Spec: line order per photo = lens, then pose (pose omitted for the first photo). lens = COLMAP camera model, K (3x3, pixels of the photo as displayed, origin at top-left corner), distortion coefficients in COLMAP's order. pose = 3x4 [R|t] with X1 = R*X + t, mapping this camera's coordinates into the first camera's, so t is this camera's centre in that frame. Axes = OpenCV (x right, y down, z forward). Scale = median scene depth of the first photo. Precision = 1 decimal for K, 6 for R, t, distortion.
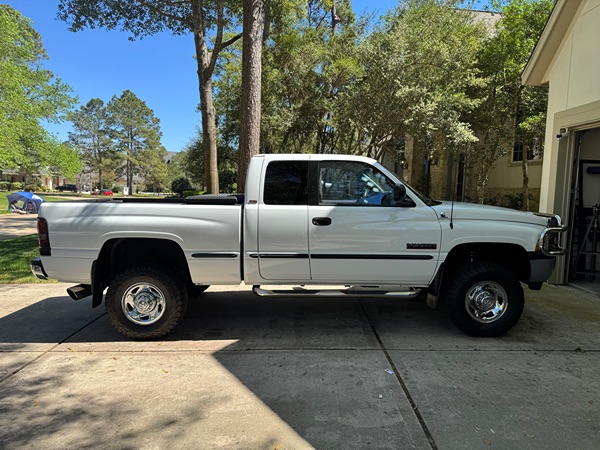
lens RADIAL K [[415.4, 0, 300.8], [0, 415.4, 241.0], [0, 0, 1]] dist [0.065748, -0.107127]
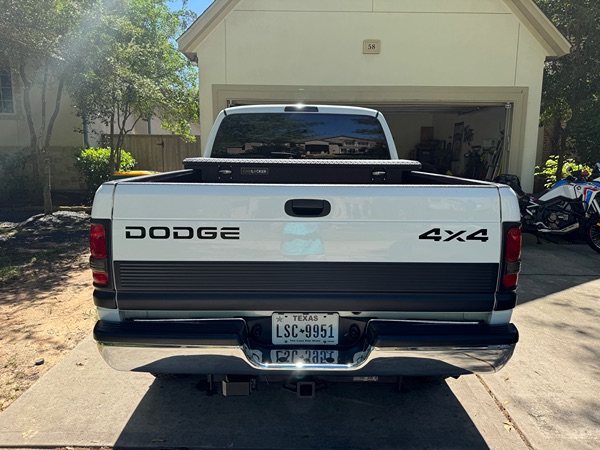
lens RADIAL K [[415.4, 0, 300.8], [0, 415.4, 241.0], [0, 0, 1]] dist [0.065748, -0.107127]
pose [[0.023119, -0.215473, 0.976236, -1.036832], [0.121141, 0.969905, 0.211207, -0.151848], [-0.992366, 0.113380, 0.048526, 1.188075]]
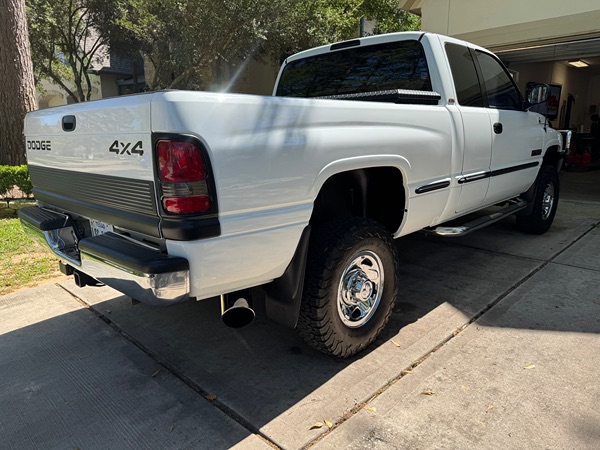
lens RADIAL K [[415.4, 0, 300.8], [0, 415.4, 241.0], [0, 0, 1]] dist [0.065748, -0.107127]
pose [[0.710417, -0.203974, 0.673574, -0.798813], [0.120079, 0.978176, 0.169568, -0.016421], [-0.693461, -0.039582, 0.719406, 0.670257]]
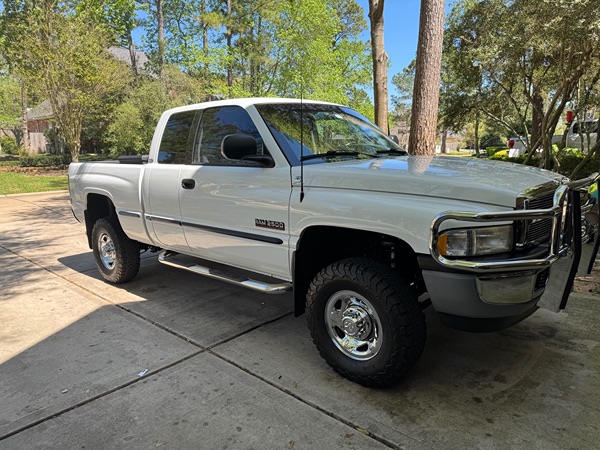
lens RADIAL K [[415.4, 0, 300.8], [0, 415.4, 241.0], [0, 0, 1]] dist [0.065748, -0.107127]
pose [[0.728812, 0.119698, -0.674170, 0.797284], [-0.053120, 0.991518, 0.118617, -0.044401], [0.682650, -0.050638, 0.728989, 0.530126]]
